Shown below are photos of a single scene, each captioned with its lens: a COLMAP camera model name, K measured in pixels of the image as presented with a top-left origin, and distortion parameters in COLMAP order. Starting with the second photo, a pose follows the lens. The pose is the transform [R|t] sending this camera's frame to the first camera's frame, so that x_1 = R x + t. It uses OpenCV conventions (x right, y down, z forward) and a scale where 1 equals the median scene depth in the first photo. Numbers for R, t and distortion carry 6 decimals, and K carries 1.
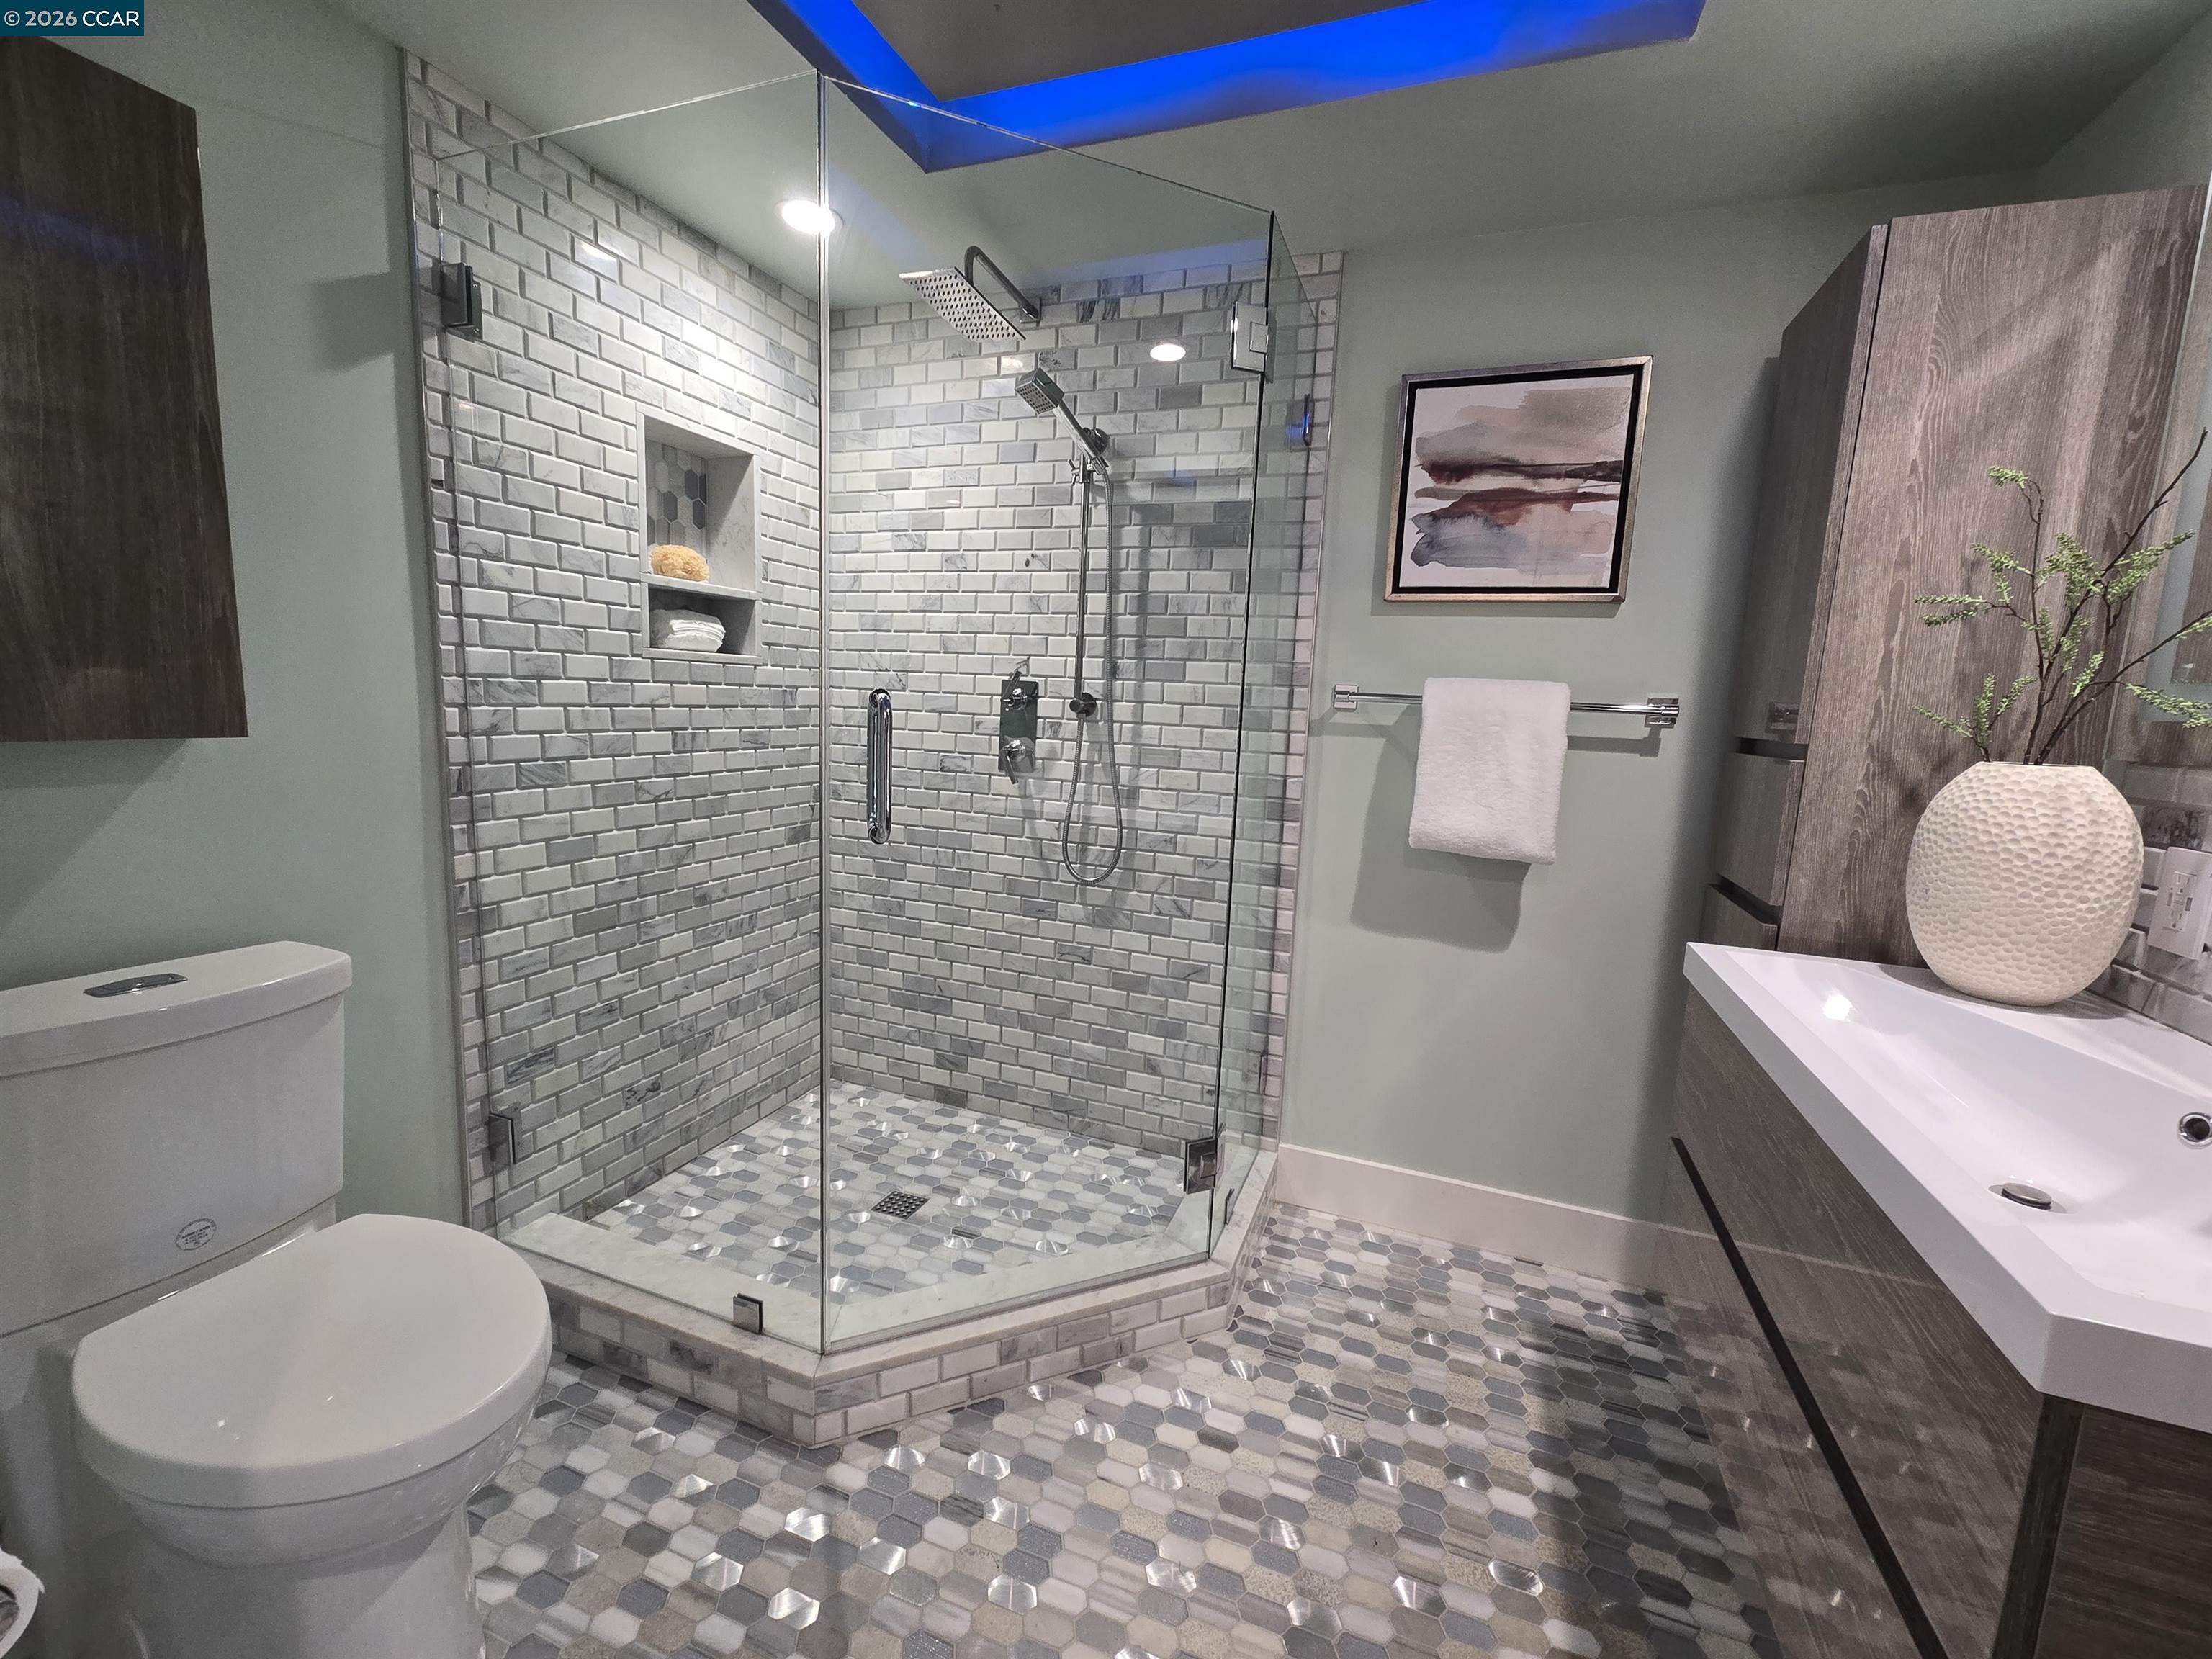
lens RADIAL K [[901.8, 0, 1115.2], [0, 901.8, 822.5], [0, 0, 1]] dist [0.002014, -0.000160]
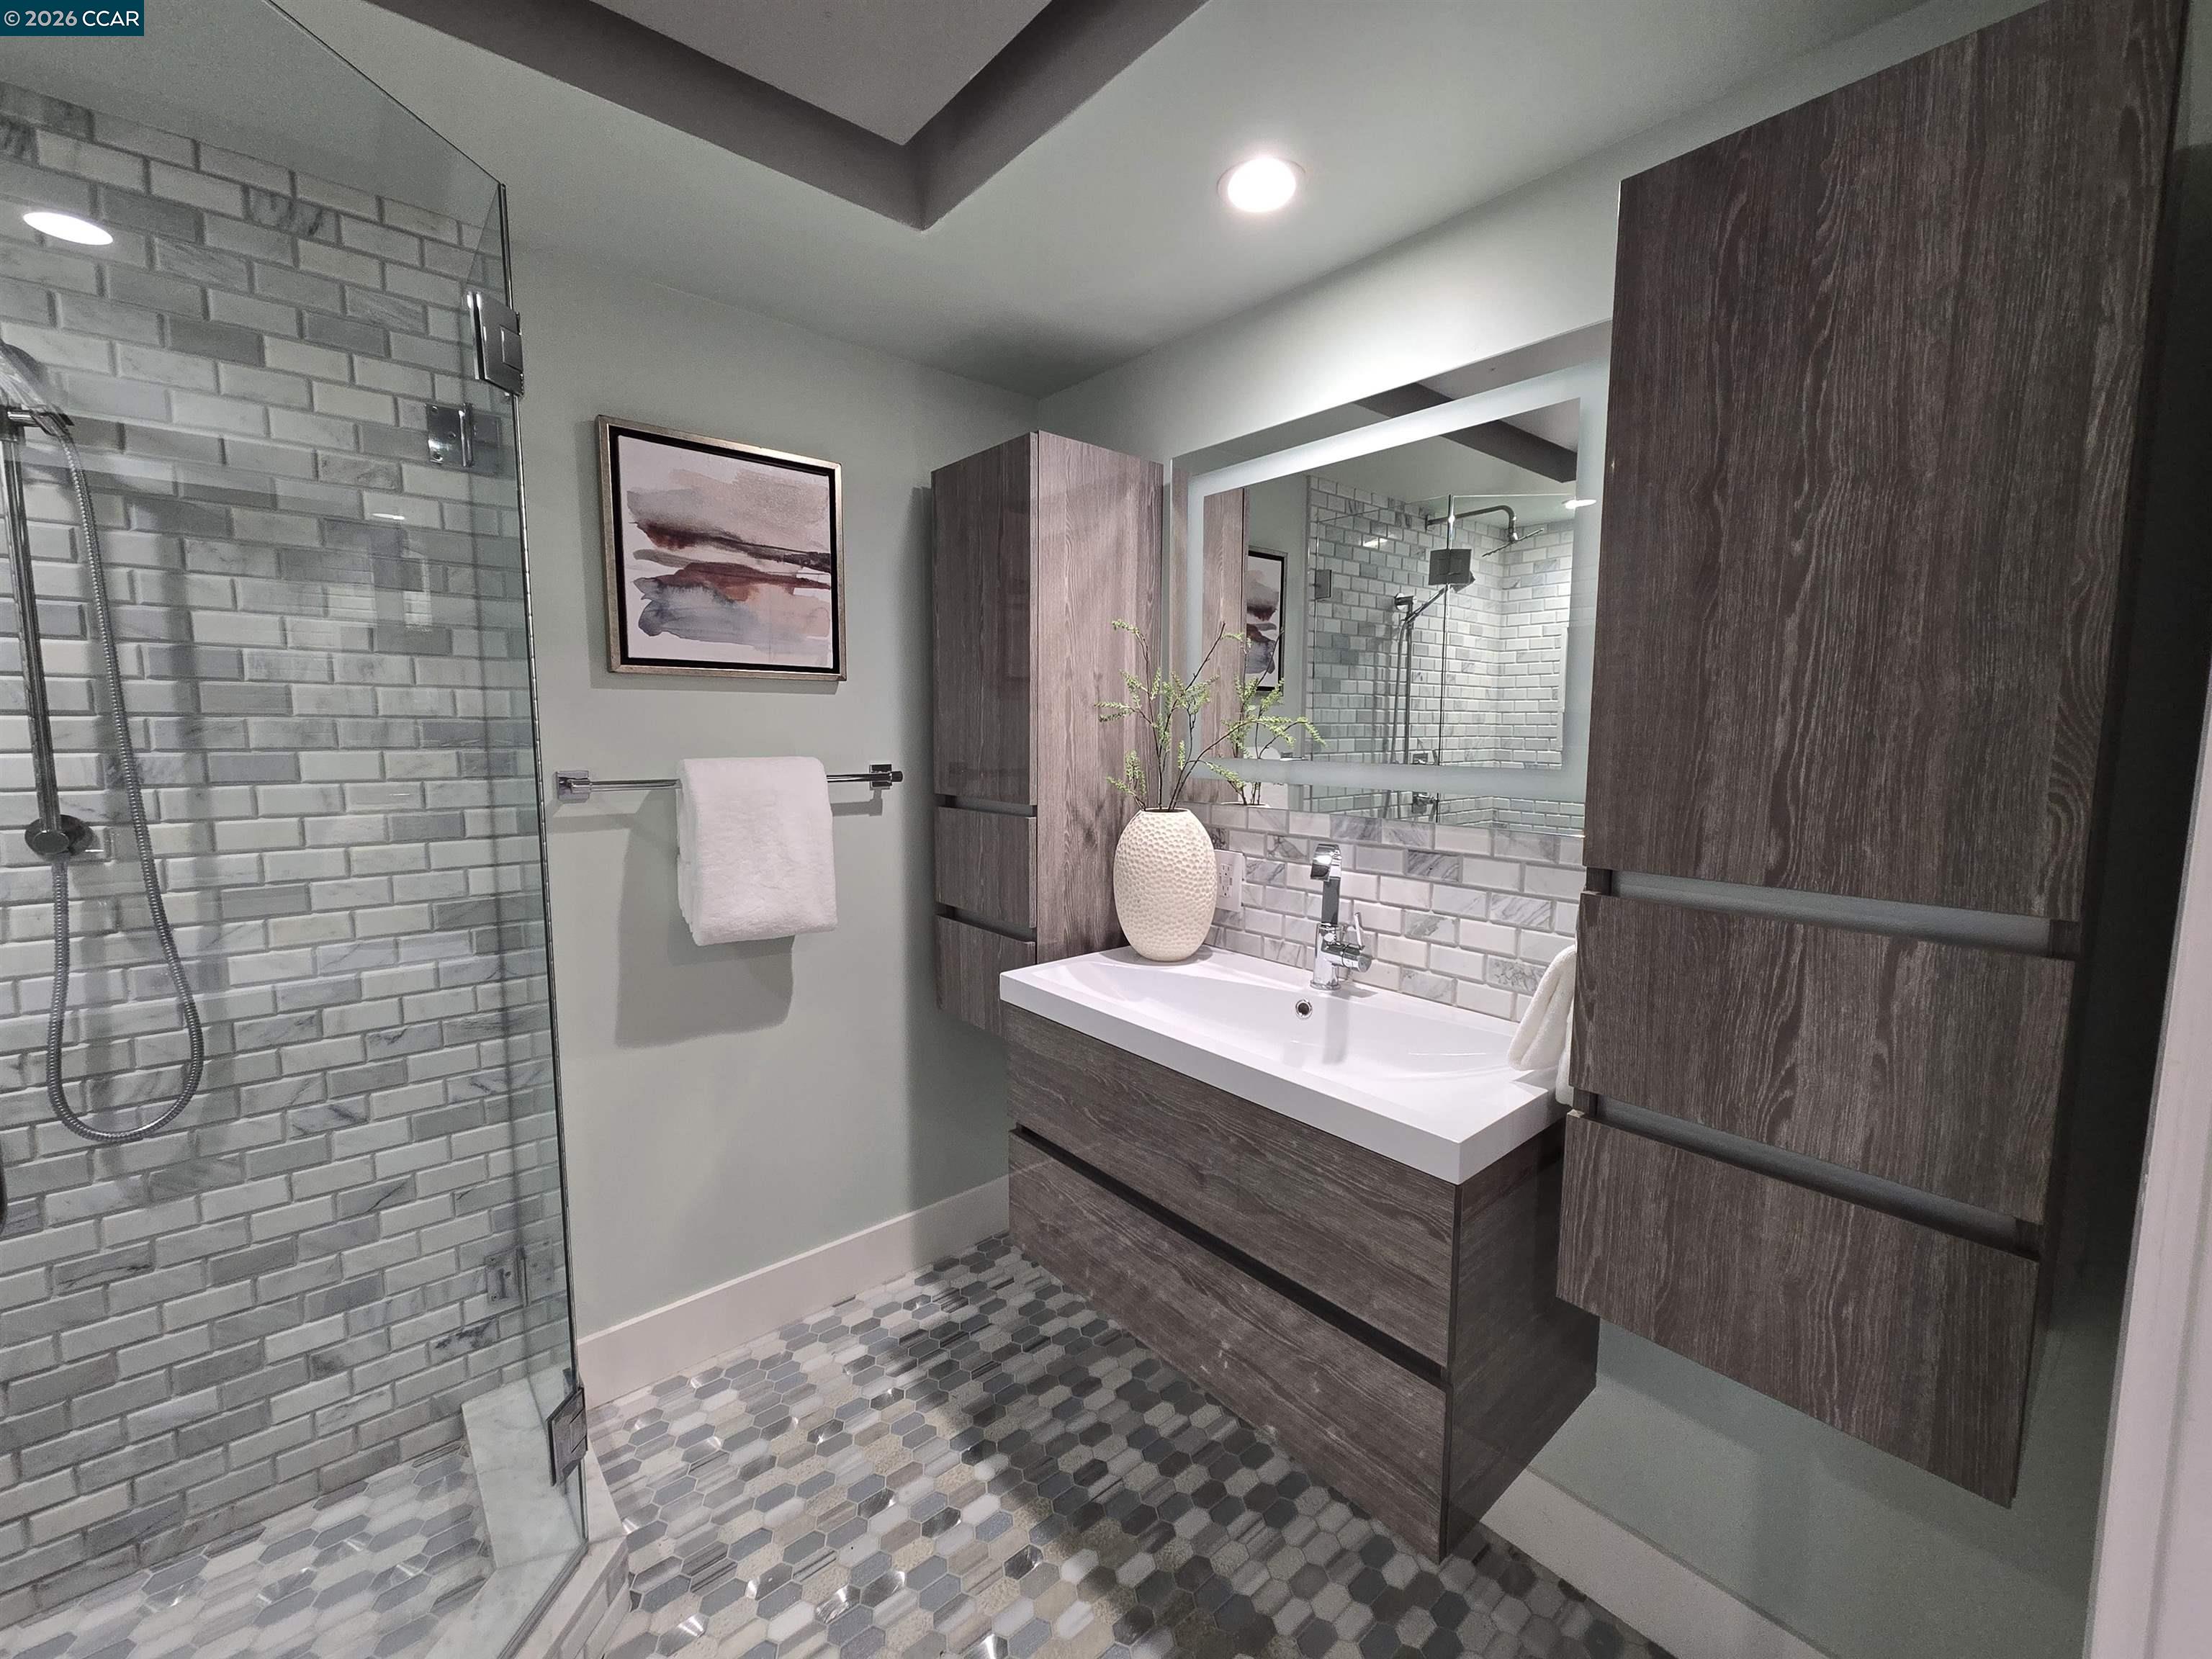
lens RADIAL K [[901.8, 0, 1116.1], [0, 901.8, 824.7], [0, 0, 1]] dist [0.002014, -0.000160]
pose [[0.471112, -0.134509, 0.871757, -0.260533], [0.139042, 0.987273, 0.077191, -0.108883], [-0.871046, 0.084846, 0.483819, 0.189763]]
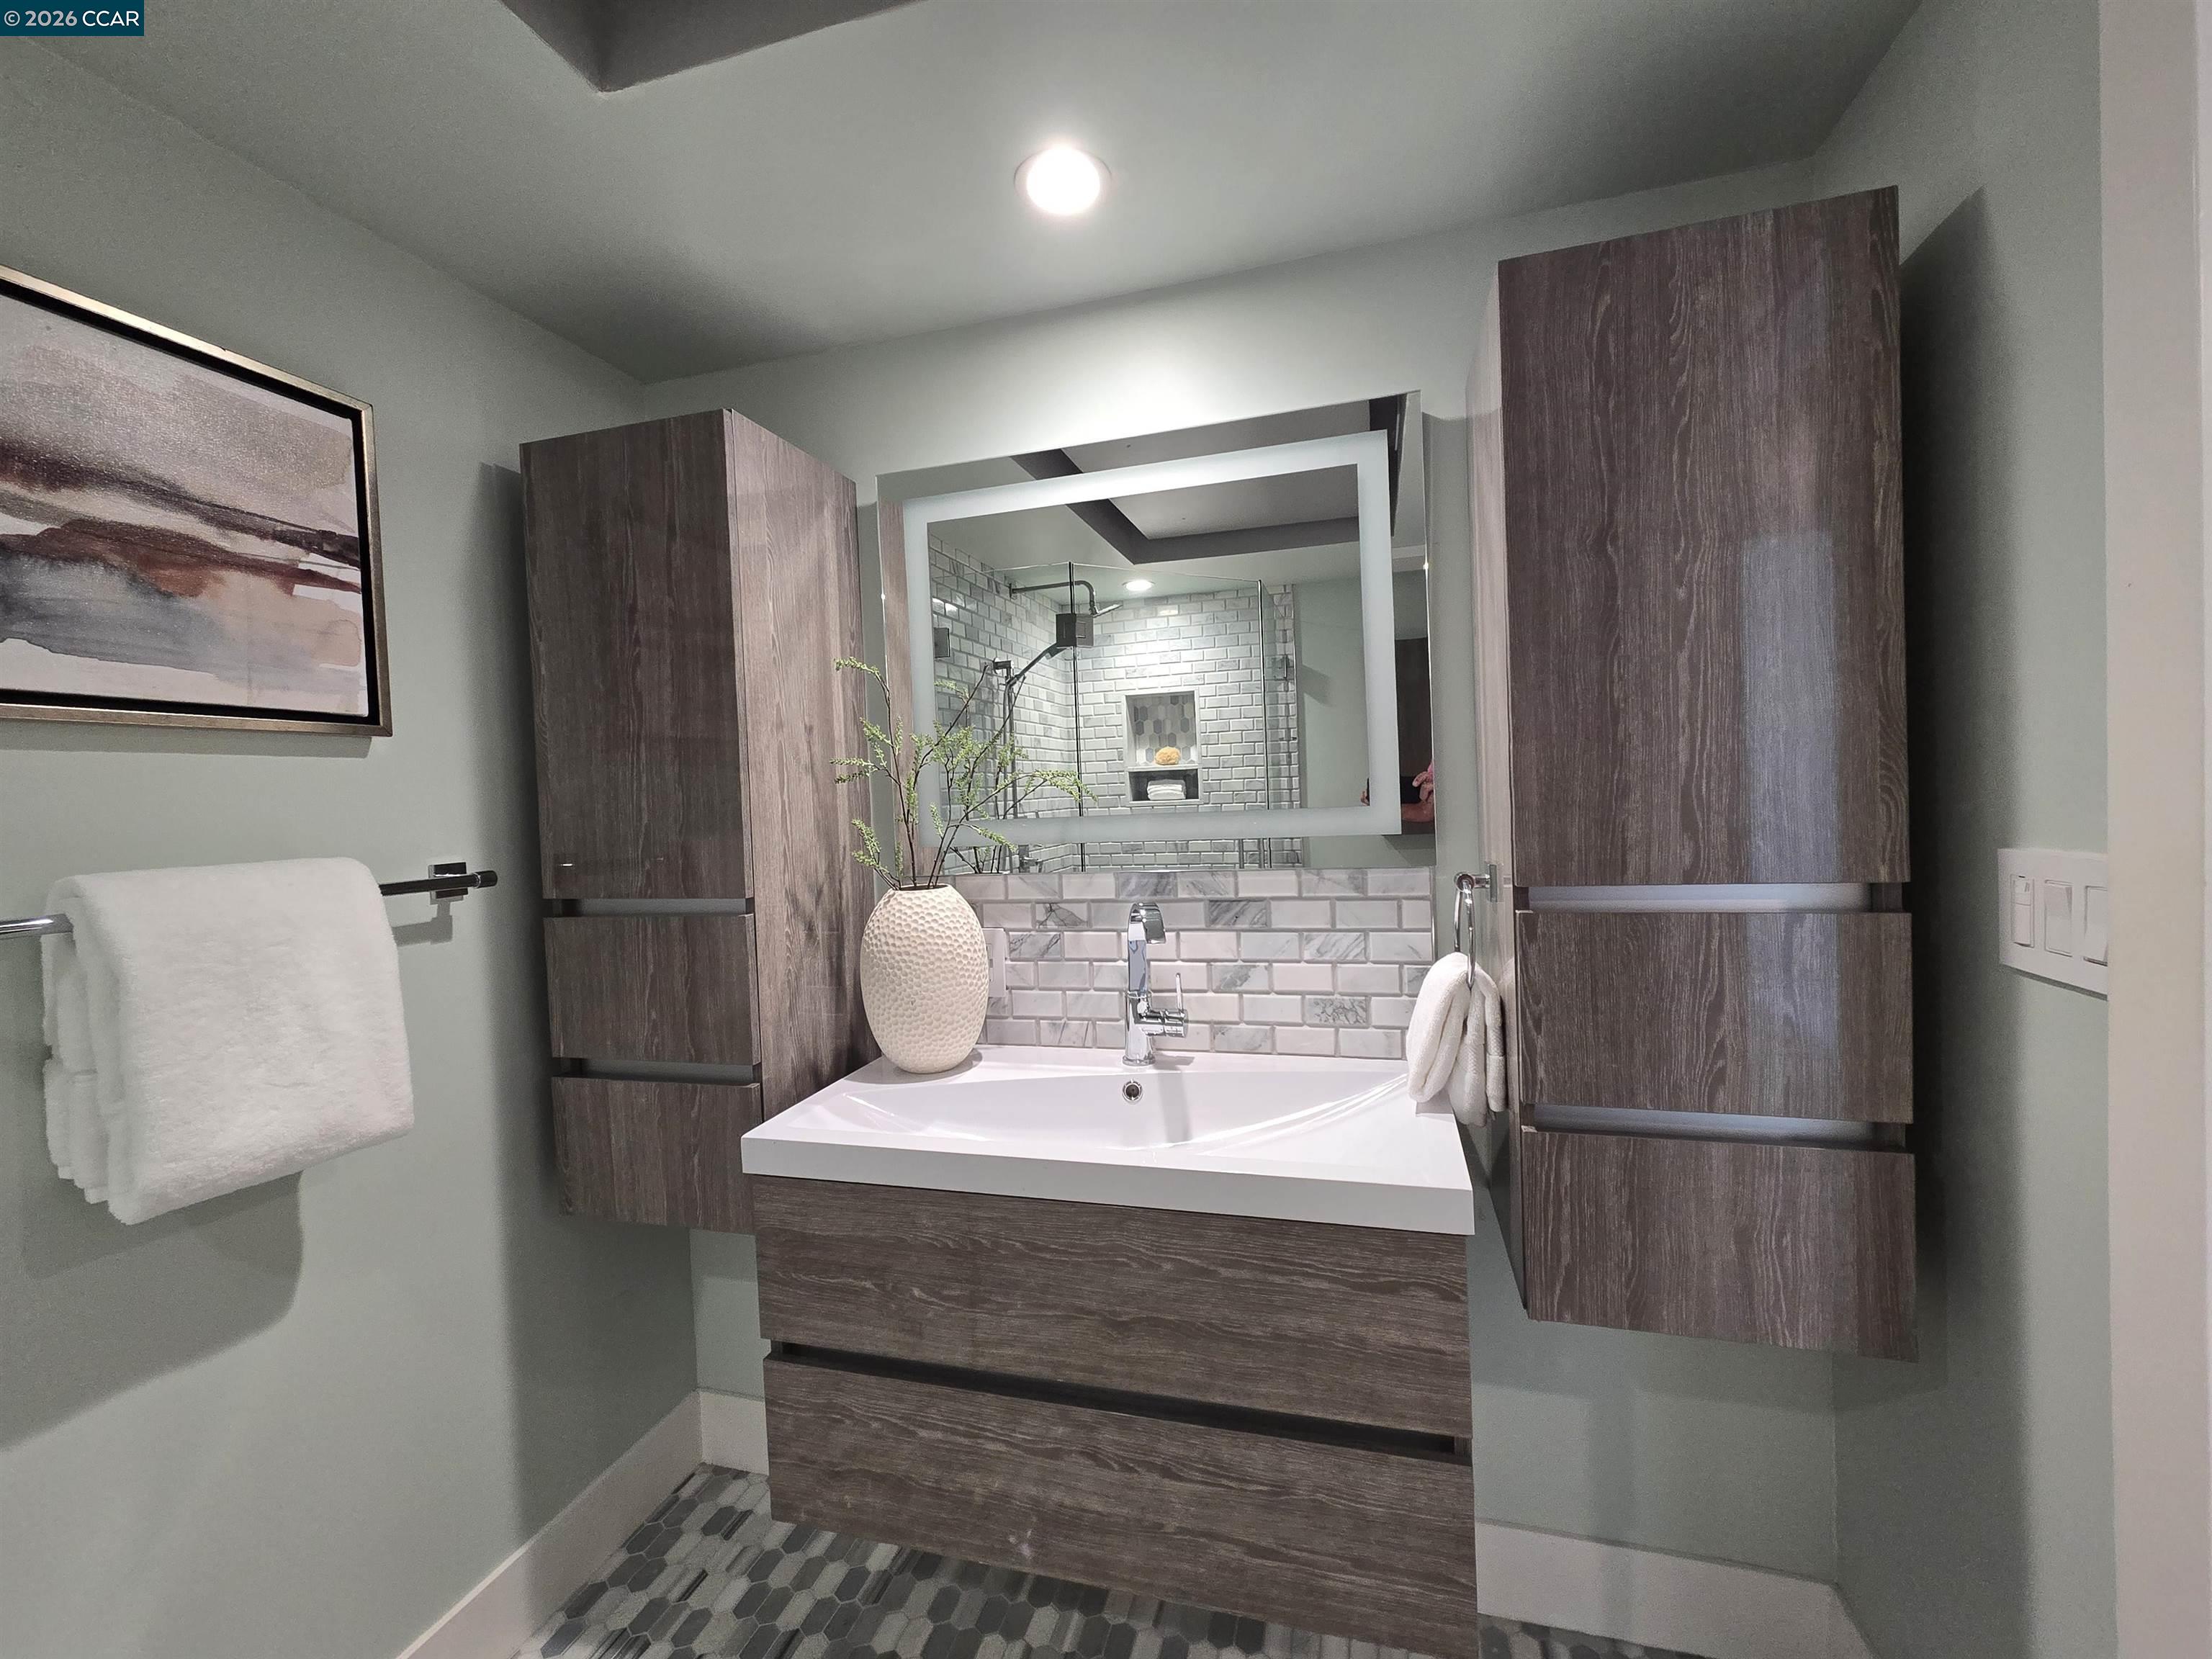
lens RADIAL K [[901.8, 0, 1120.2], [0, 901.8, 823.5], [0, 0, 1]] dist [0.002014, -0.000160]
pose [[-0.092993, -0.070977, 0.993134, -0.192878], [0.176822, 0.980423, 0.086625, -0.136071], [-0.979840, 0.183663, -0.078622, 0.498945]]
